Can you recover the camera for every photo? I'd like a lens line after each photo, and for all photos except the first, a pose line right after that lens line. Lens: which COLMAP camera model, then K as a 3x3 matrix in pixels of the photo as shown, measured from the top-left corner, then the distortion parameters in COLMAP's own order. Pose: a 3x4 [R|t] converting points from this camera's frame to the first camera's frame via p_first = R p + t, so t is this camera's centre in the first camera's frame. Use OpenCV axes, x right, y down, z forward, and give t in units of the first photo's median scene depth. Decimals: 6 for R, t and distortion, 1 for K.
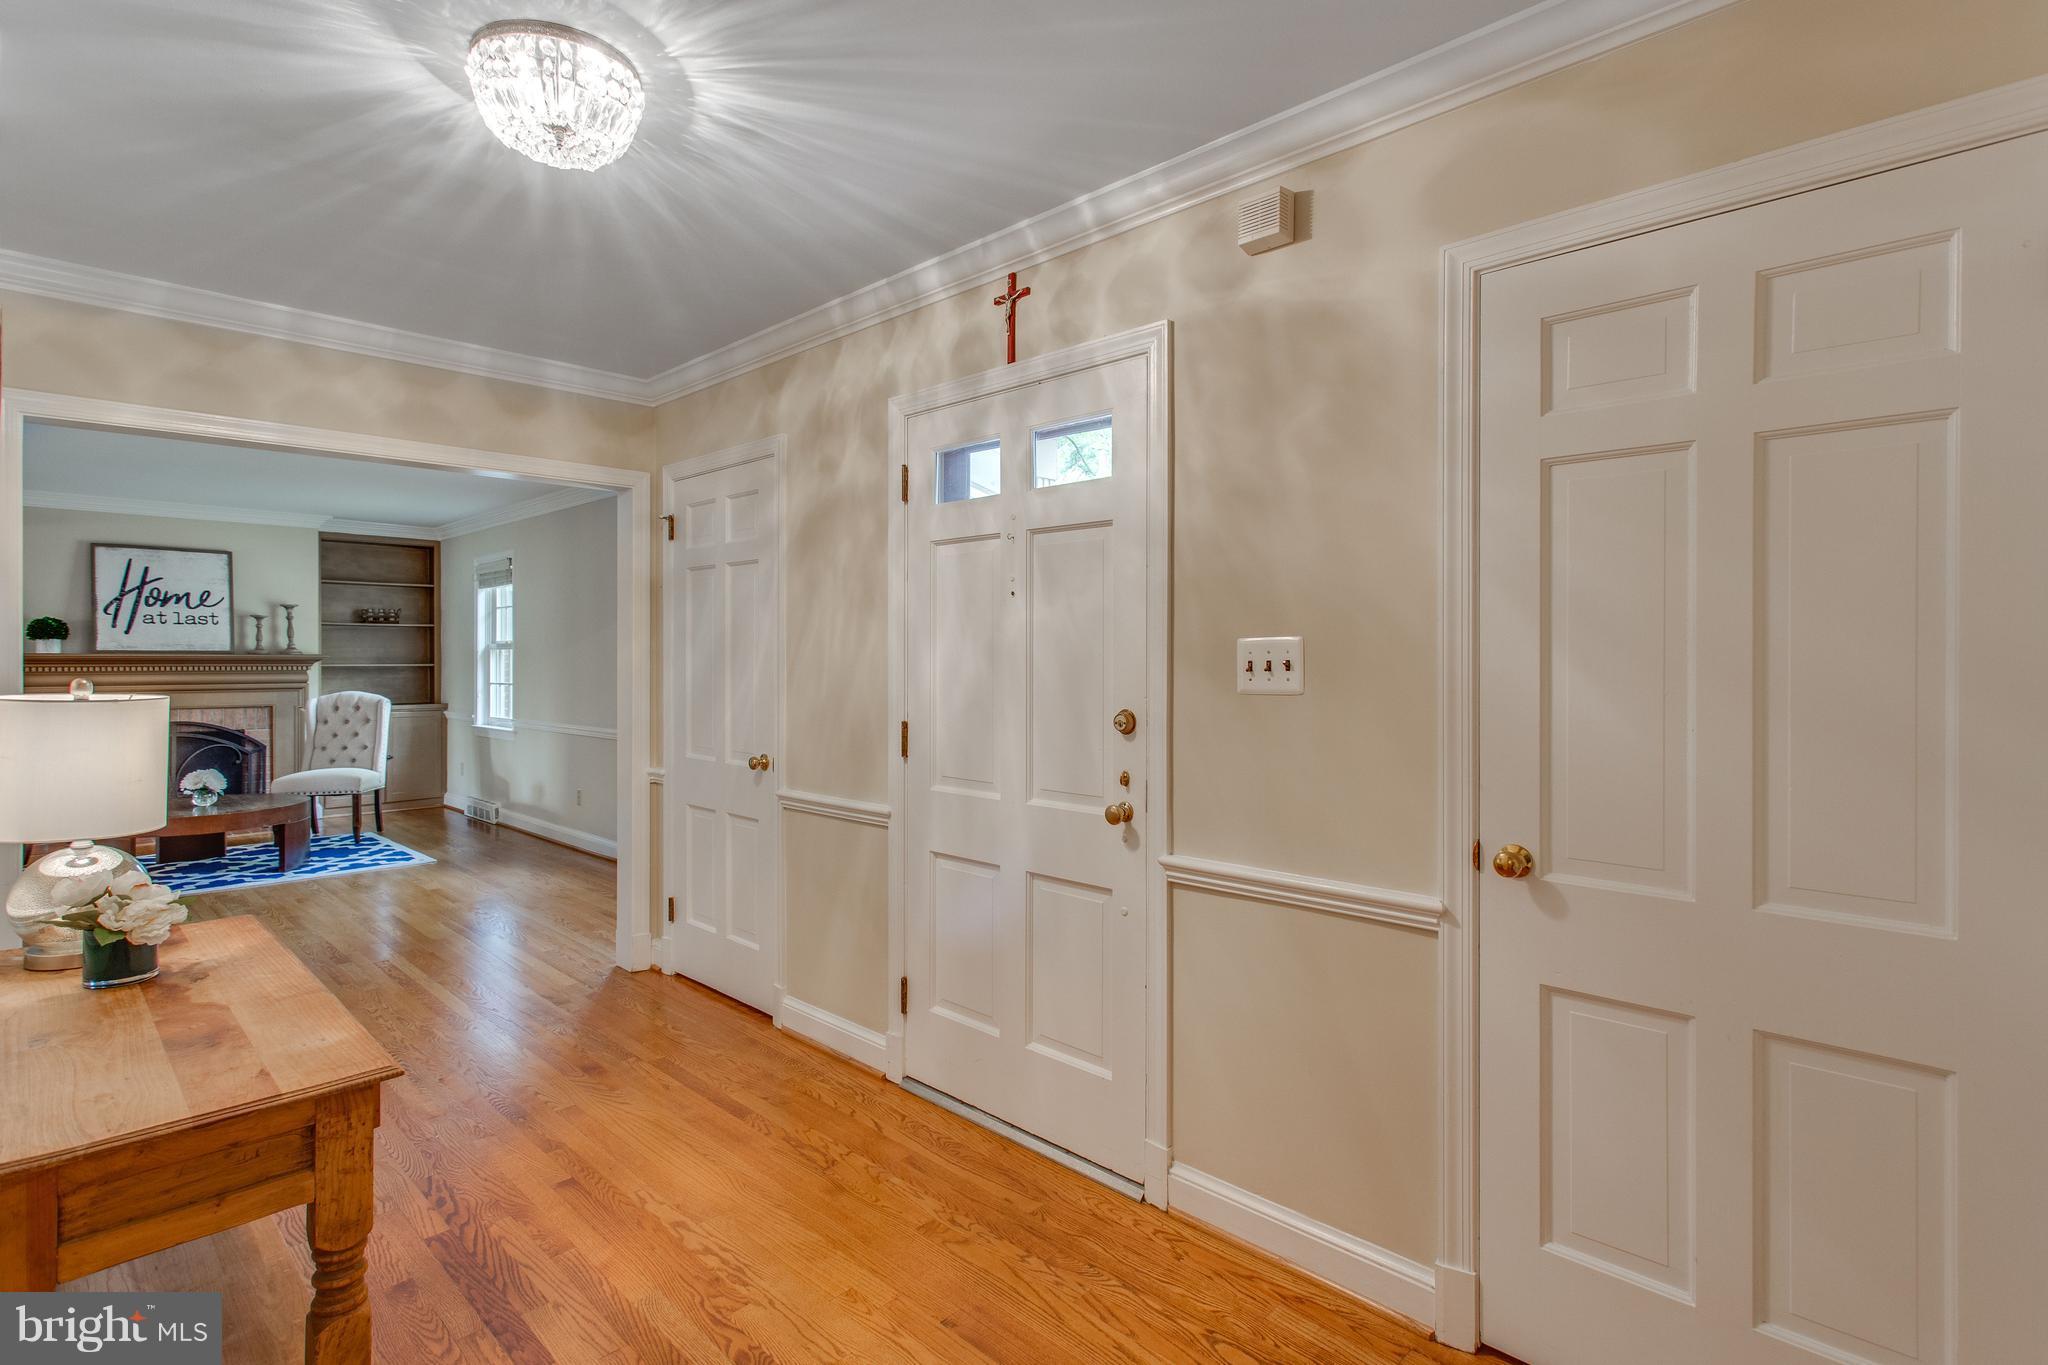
lens RADIAL K [[980.5, 0, 1013.0], [0, 980.5, 659.3], [0, 0, 1]] dist [-0.000397, 0.001834]
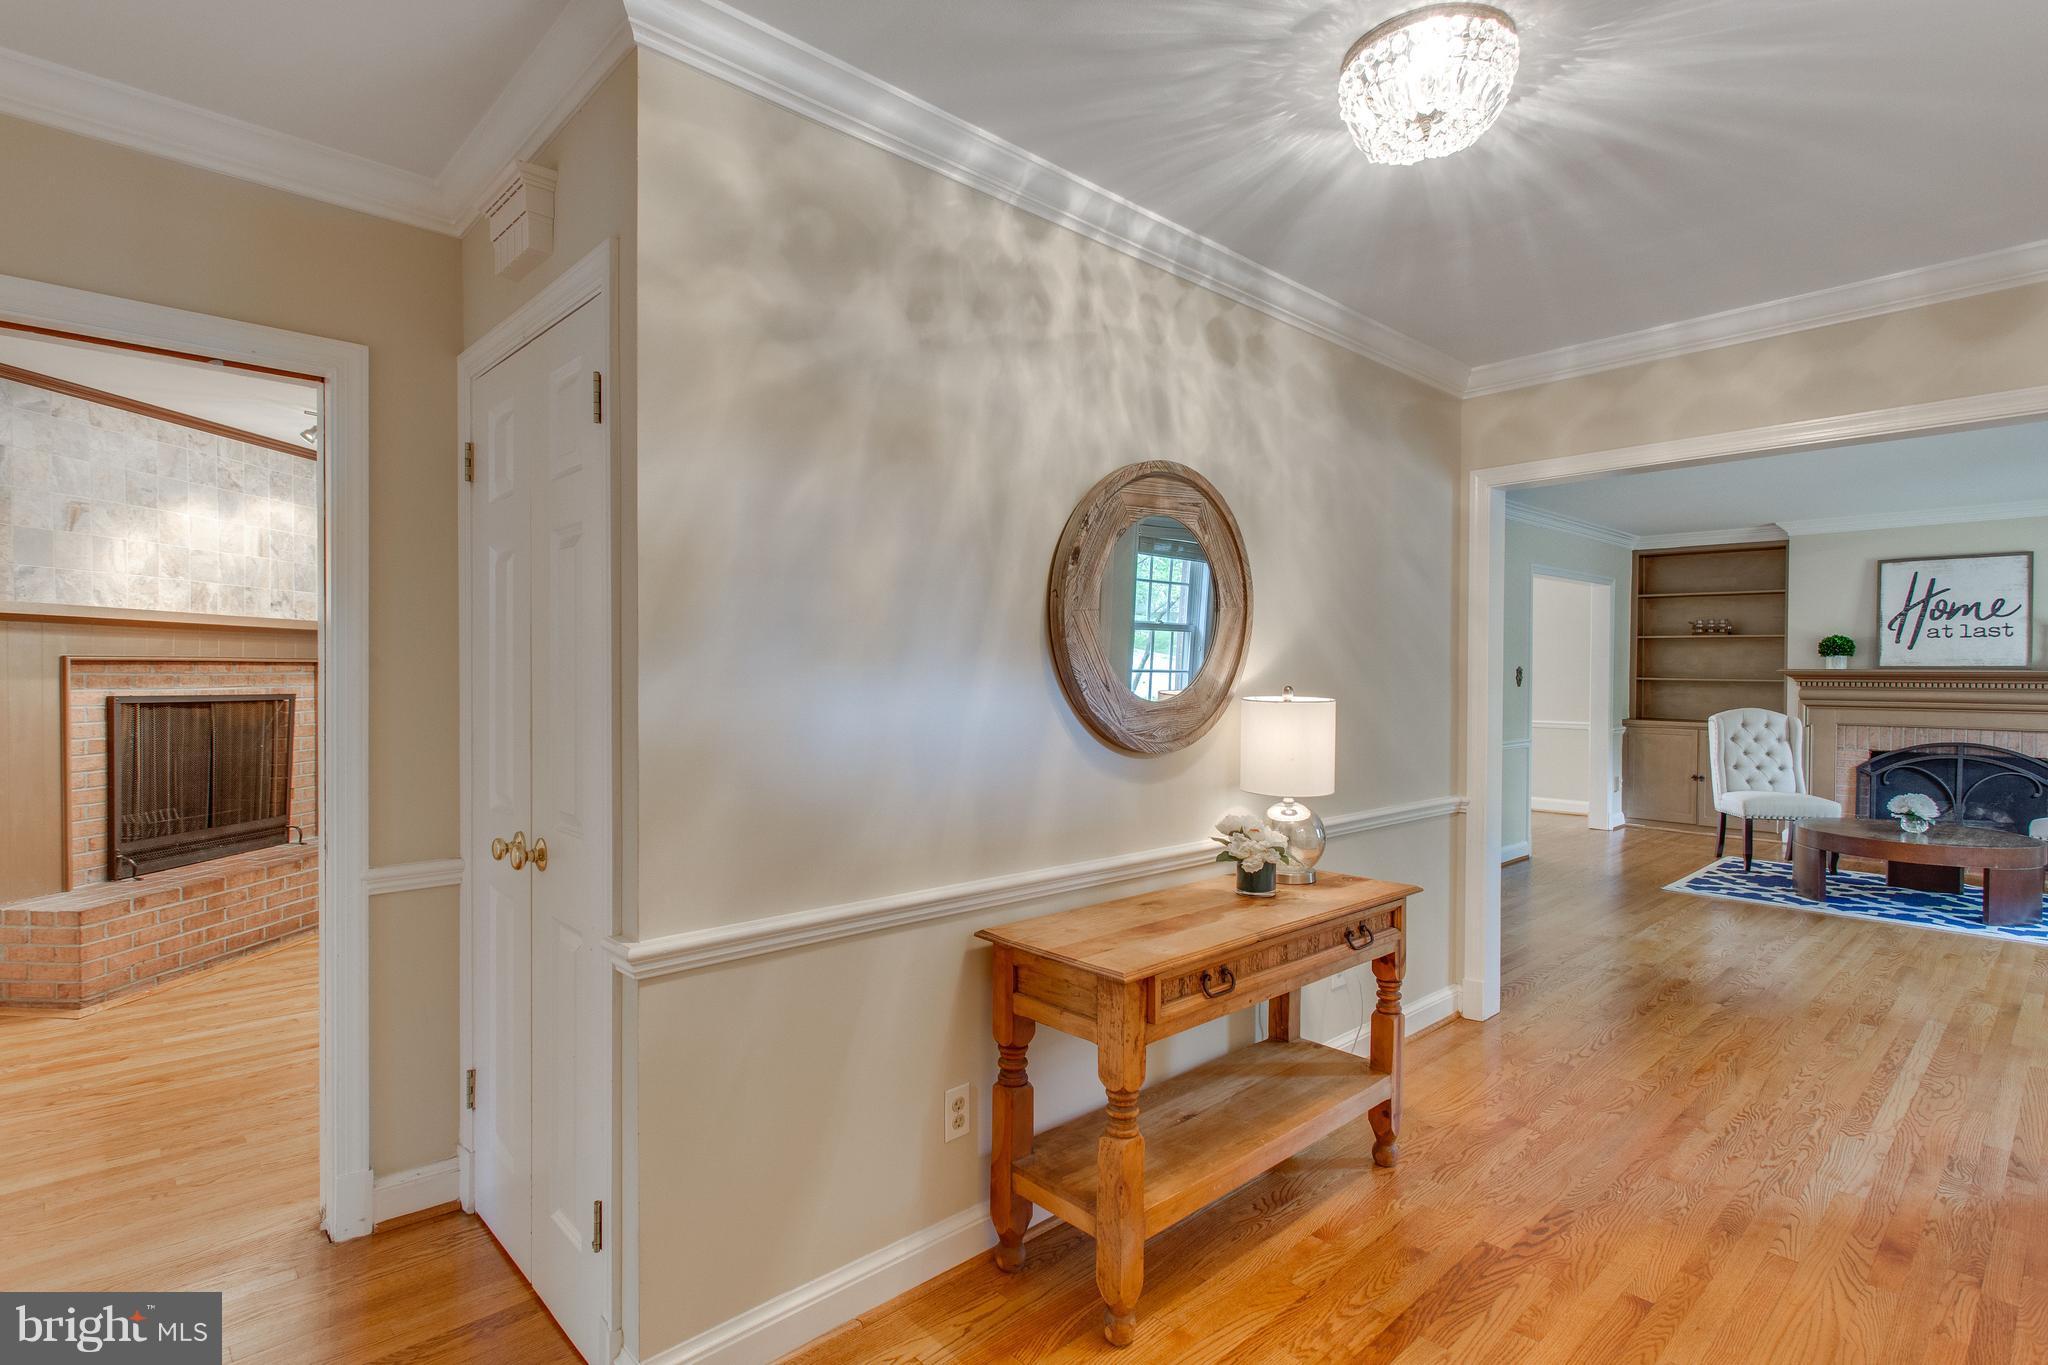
lens RADIAL K [[1002.2, 0, 1032.5], [0, 1002.2, 683.6], [0, 0, 1]] dist [0.002683, -0.001896]
pose [[-0.042429, 0.014440, -0.998995, 0.132716], [-0.006002, 0.999874, 0.014708, -0.001043], [0.999081, 0.006620, -0.042337, 0.165112]]
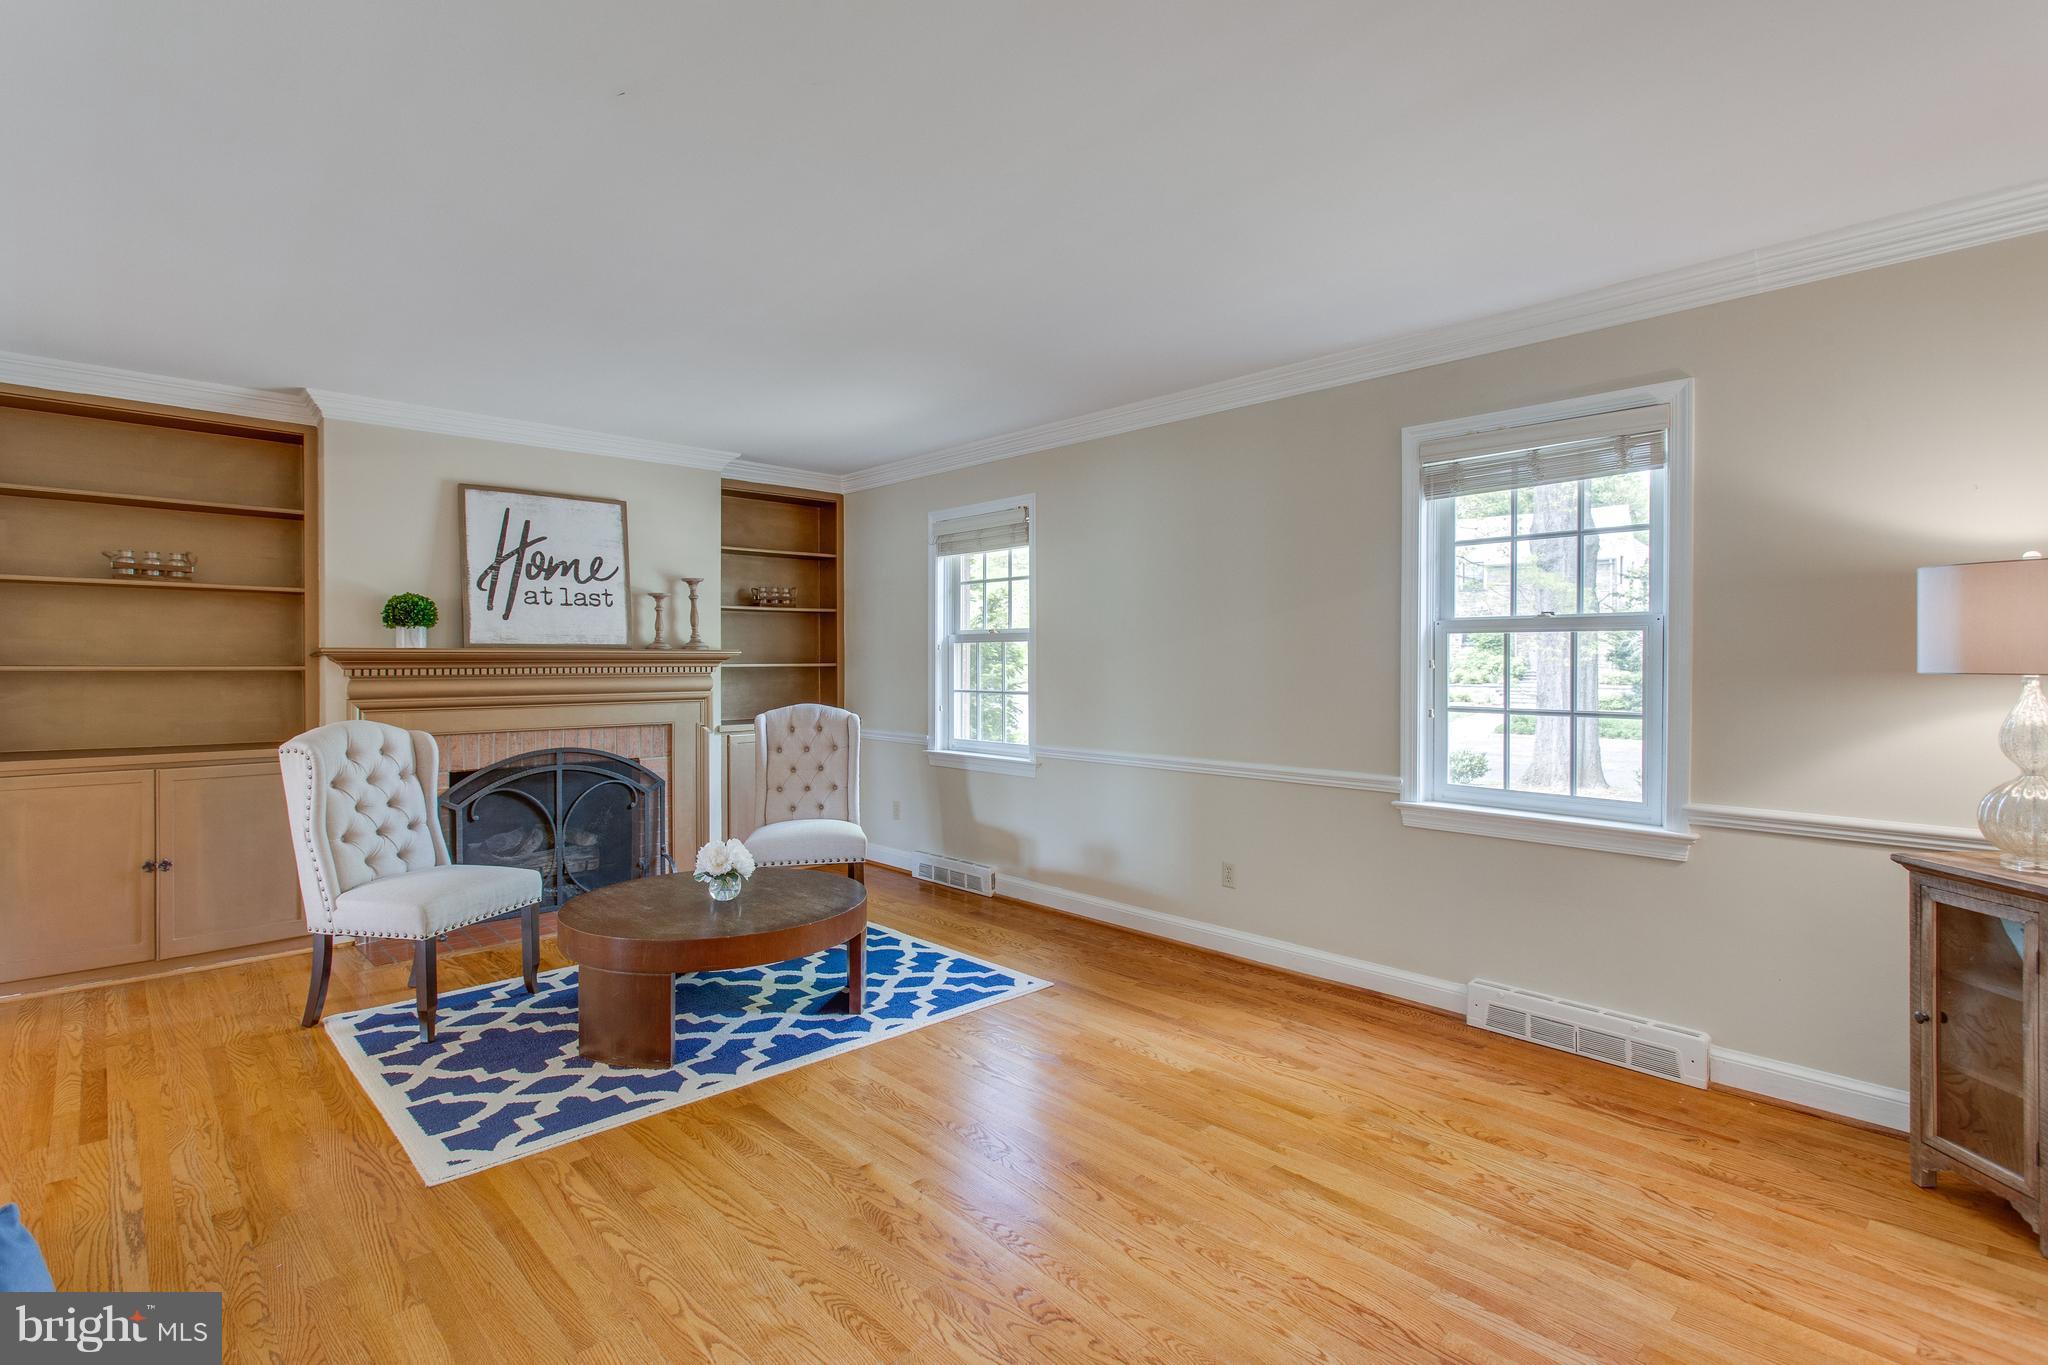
lens RADIAL K [[1002.2, 0, 1043.5], [0, 1002.2, 662.6], [0, 0, 1]] dist [0.002683, -0.001896]
pose [[0.998336, -0.001943, -0.057625, -0.487448], [0.002175, 0.999990, 0.003972, 0.001868], [0.057616, -0.004090, 0.998330, 0.328582]]
